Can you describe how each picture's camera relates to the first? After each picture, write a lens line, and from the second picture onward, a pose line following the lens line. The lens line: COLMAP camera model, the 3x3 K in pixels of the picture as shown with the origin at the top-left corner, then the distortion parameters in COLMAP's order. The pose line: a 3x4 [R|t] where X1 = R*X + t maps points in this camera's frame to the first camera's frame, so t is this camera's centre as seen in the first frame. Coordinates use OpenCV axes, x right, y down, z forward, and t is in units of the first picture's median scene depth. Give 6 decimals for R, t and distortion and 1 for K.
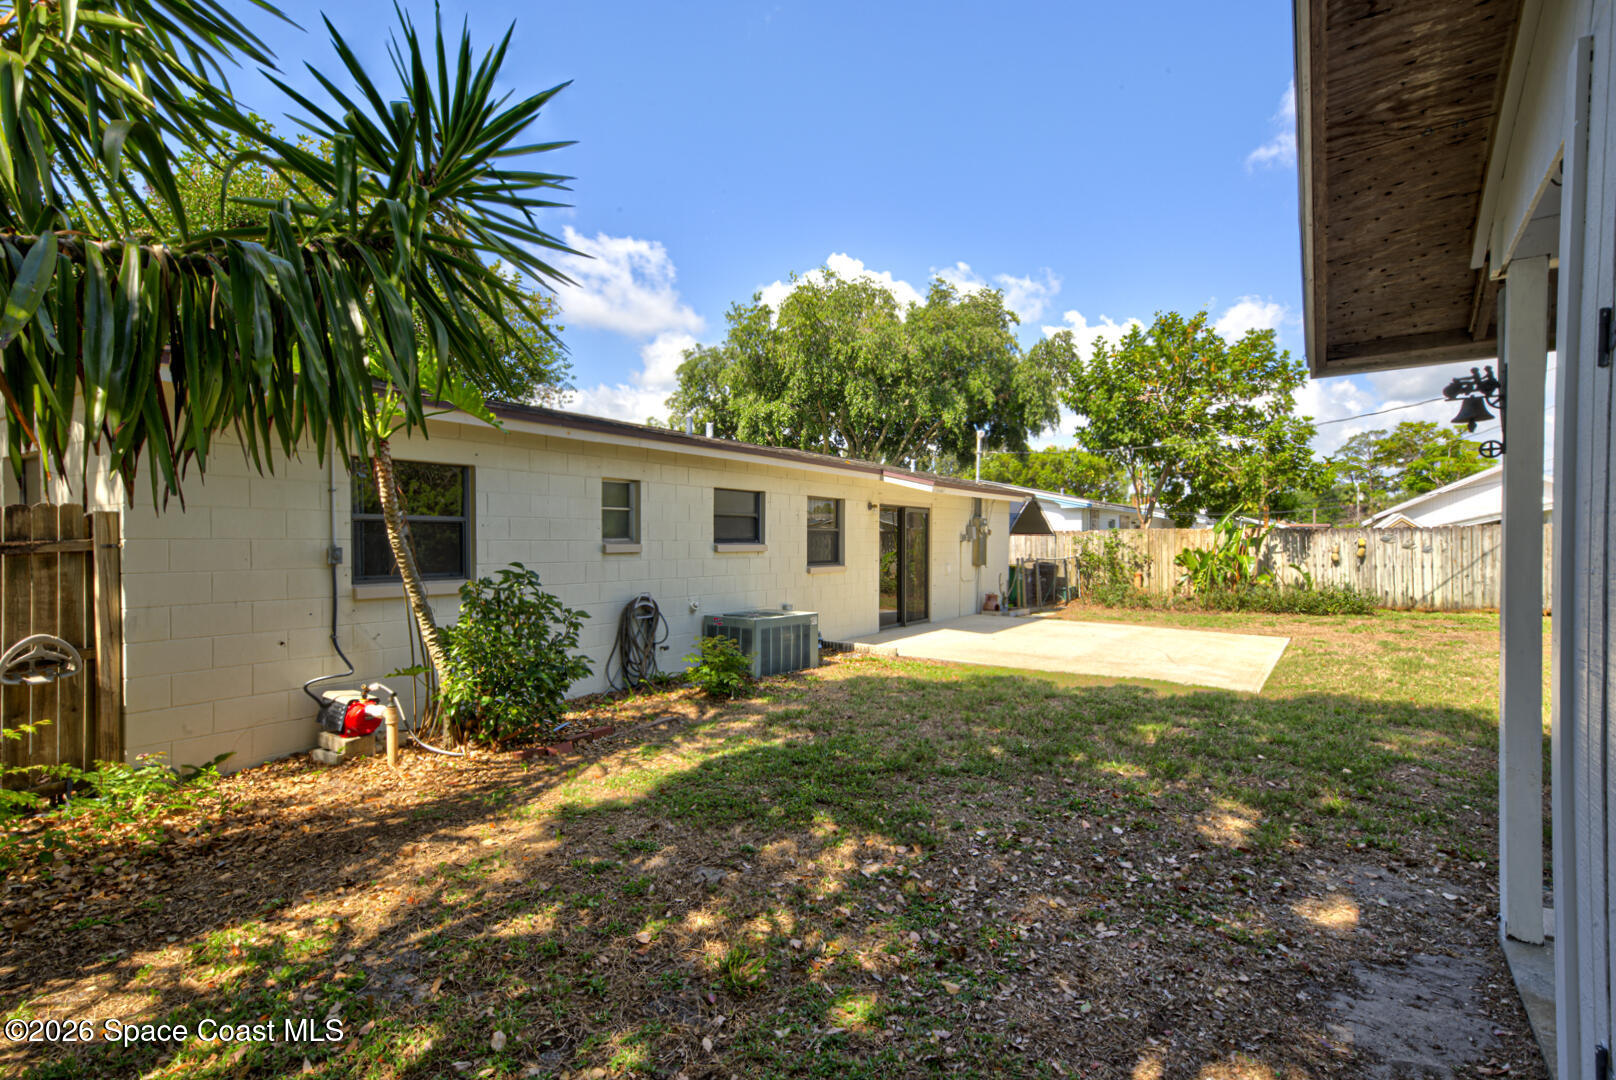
lens RADIAL K [[785.5, 0, 807.8], [0, 785.5, 546.4], [0, 0, 1]] dist [0.000595, 0.000036]
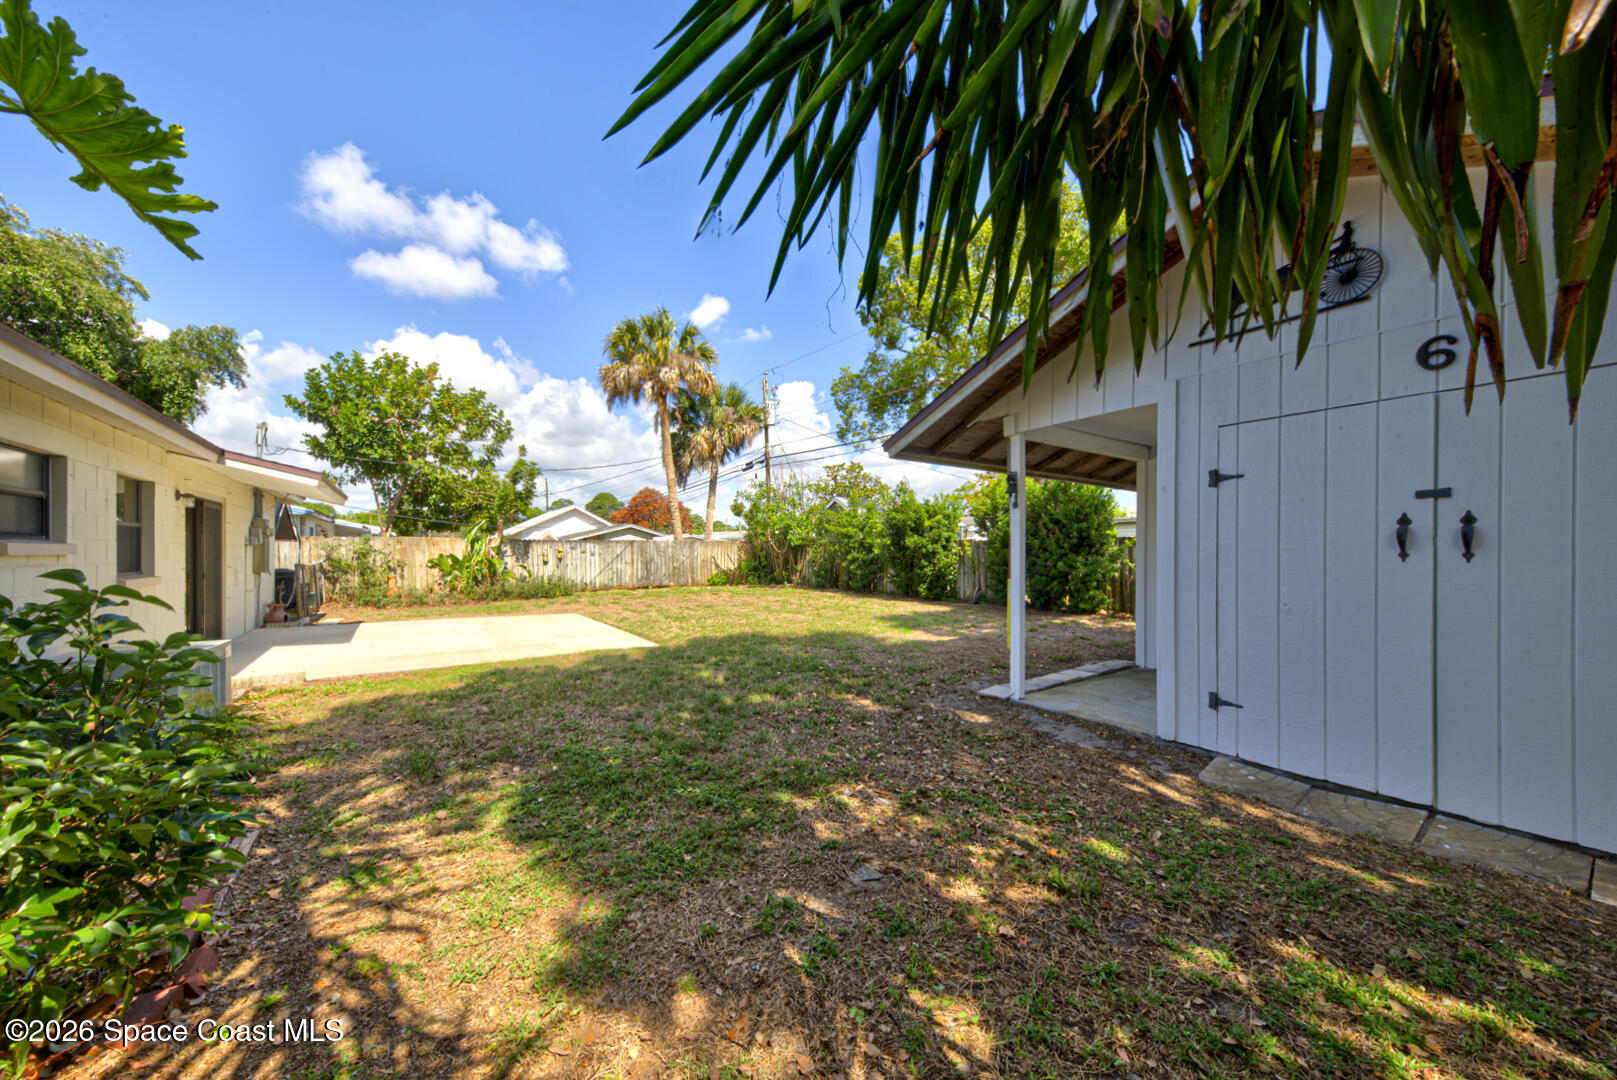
lens RADIAL K [[560.2, 0, 808.7], [0, 560.2, 546.3], [0, 0, 1]] dist [0.011736, -0.000131]
pose [[0.305245, 0.009601, 0.952225, -0.191099], [0.005014, 0.999919, -0.011689, 0.004692], [-0.952261, 0.008342, 0.305172, 0.201131]]
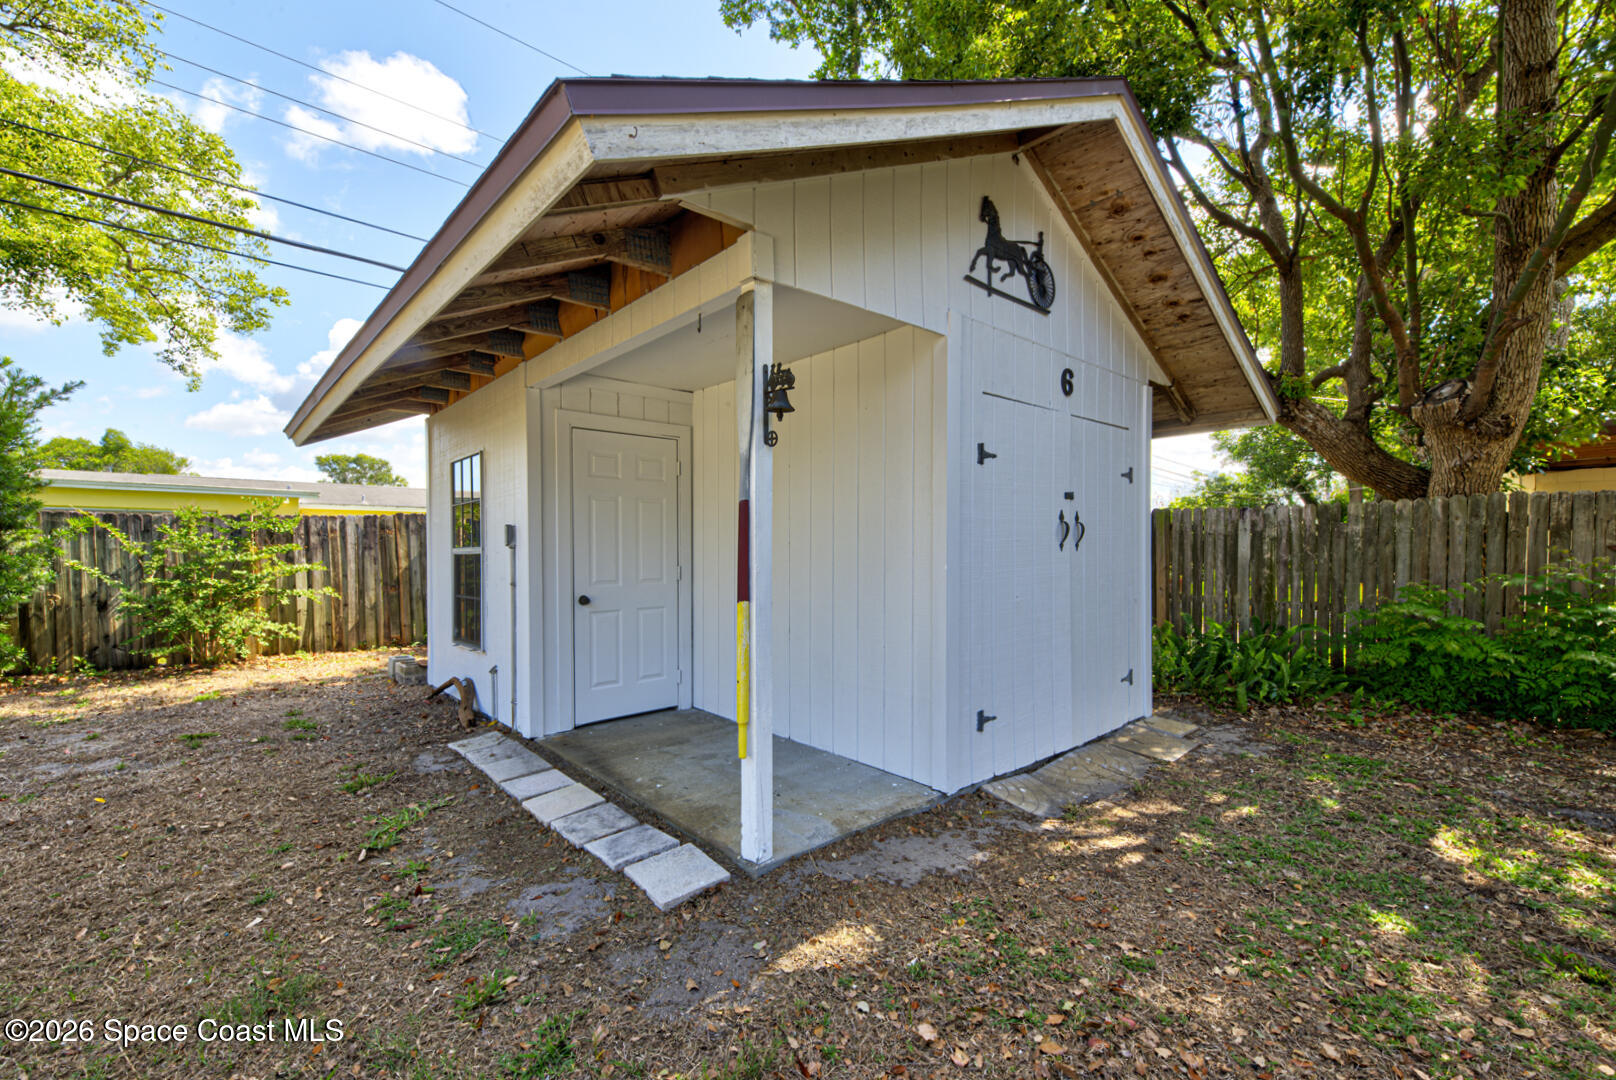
lens RADIAL K [[665.8, 0, 806.6], [0, 665.8, 544.3], [0, 0, 1]] dist [0.002481, 0.000055]
pose [[-0.973278, -0.004892, 0.229578, 0.112401], [0.001303, 0.999639, 0.026826, -0.000949], [-0.229626, 0.026409, -0.972921, 0.361396]]
